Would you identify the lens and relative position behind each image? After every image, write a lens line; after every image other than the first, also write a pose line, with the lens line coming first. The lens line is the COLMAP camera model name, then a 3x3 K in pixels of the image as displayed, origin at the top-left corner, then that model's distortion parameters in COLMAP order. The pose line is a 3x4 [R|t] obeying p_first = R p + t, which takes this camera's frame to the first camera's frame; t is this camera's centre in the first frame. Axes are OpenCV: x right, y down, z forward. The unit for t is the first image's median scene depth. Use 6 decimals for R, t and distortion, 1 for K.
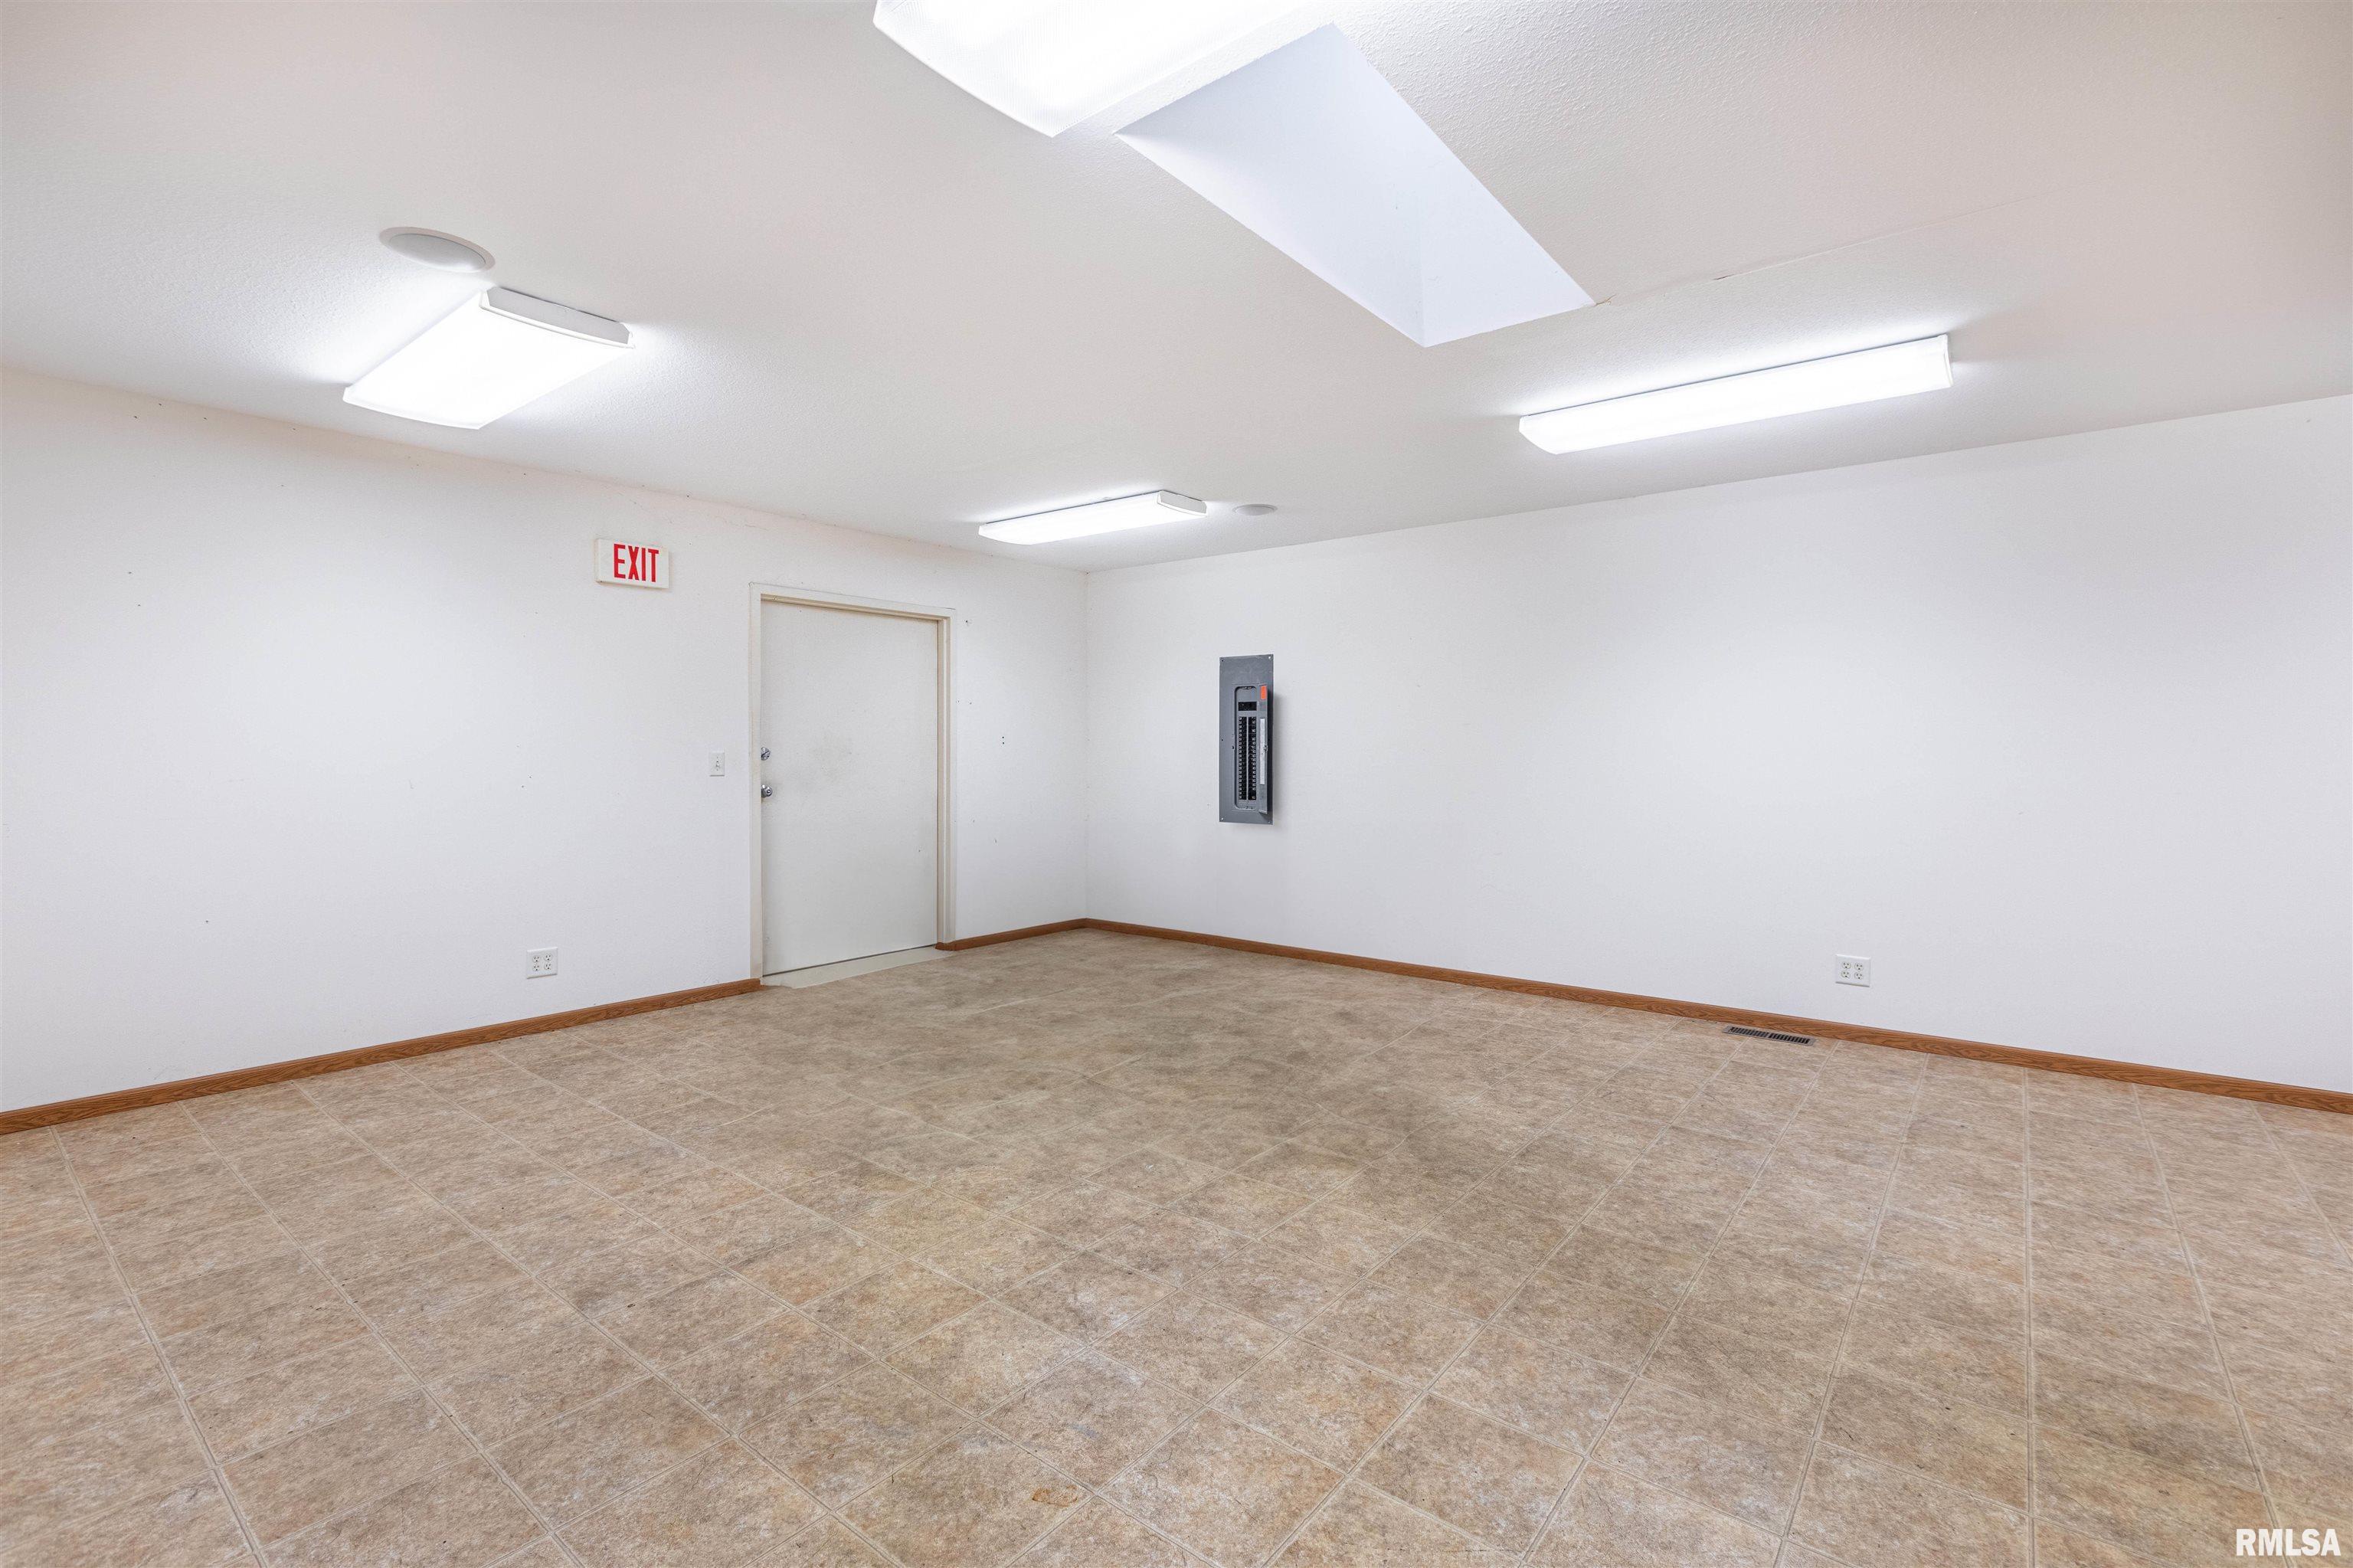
lens RADIAL K [[1063.7, 0, 1158.6], [0, 1063.7, 745.9], [0, 0, 1]] dist [-0.001043, -0.000470]
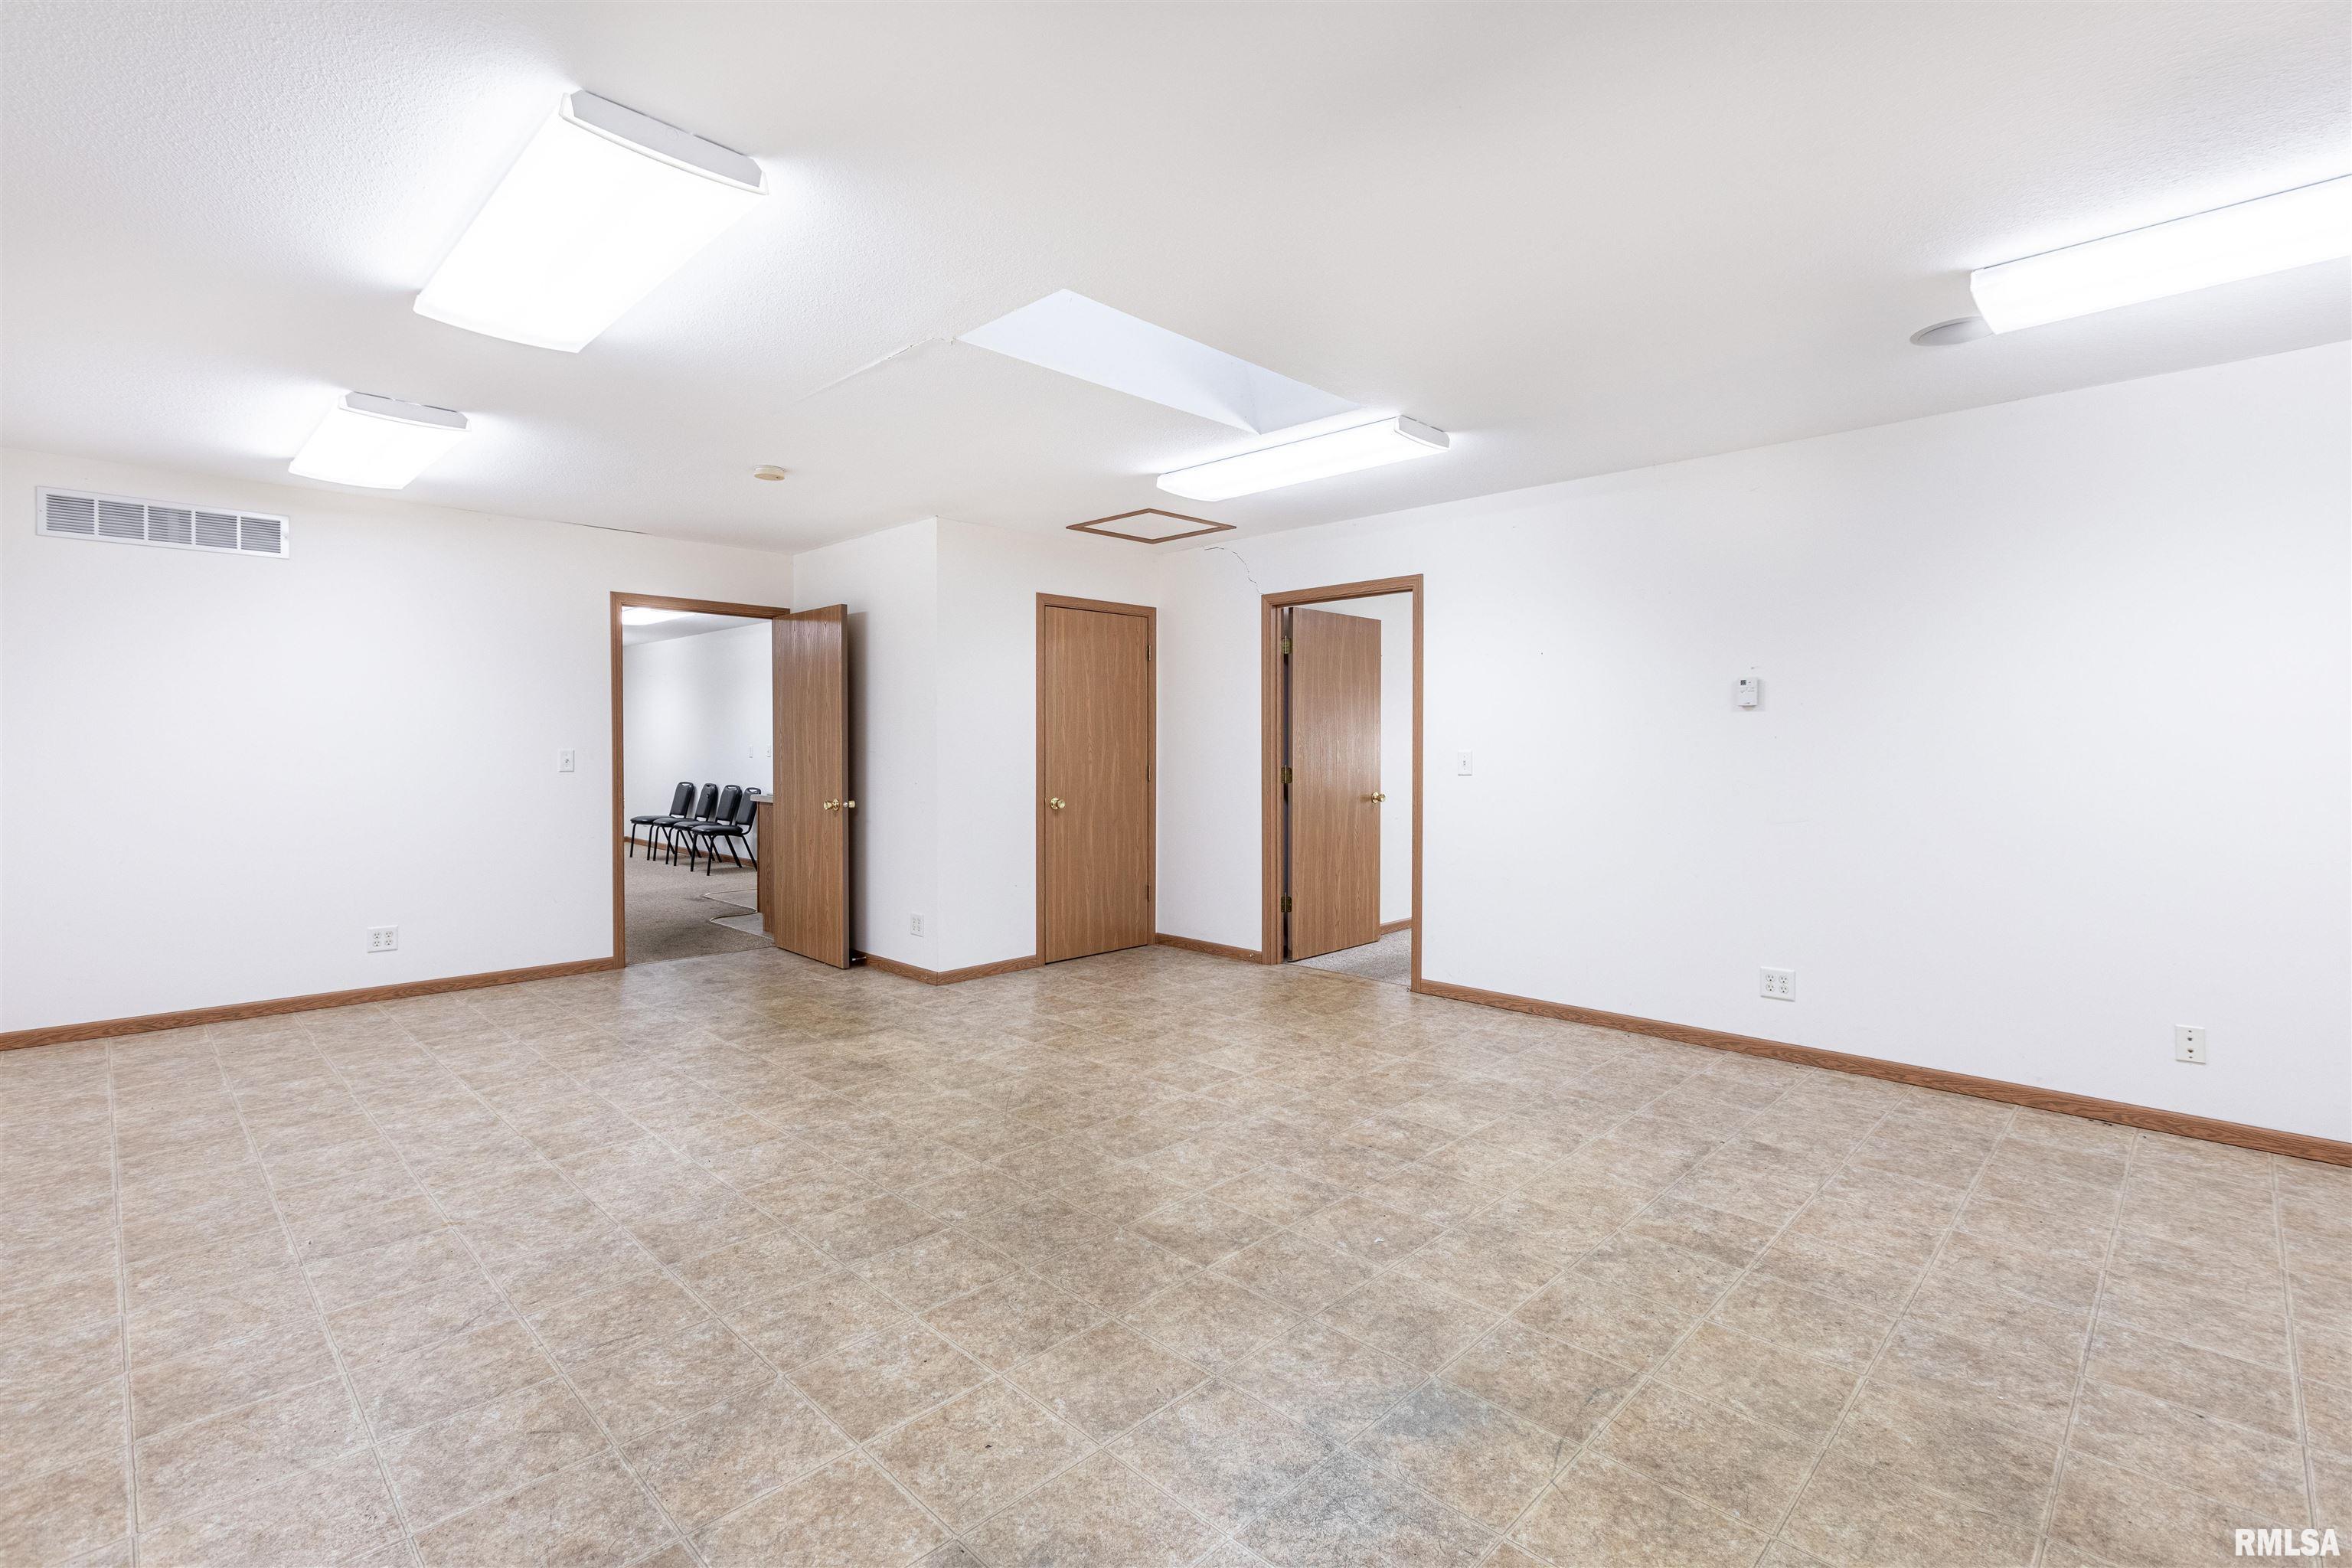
lens RADIAL K [[1063.2, 0, 1158.1], [0, 1063.2, 746.0], [0, 0, 1]] dist [-0.001043, -0.000470]
pose [[-0.994903, -0.001717, 0.100825, 0.095536], [-0.001731, 0.999999, -0.000042, 0.000412], [-0.100825, -0.000217, -0.994904, 2.175294]]
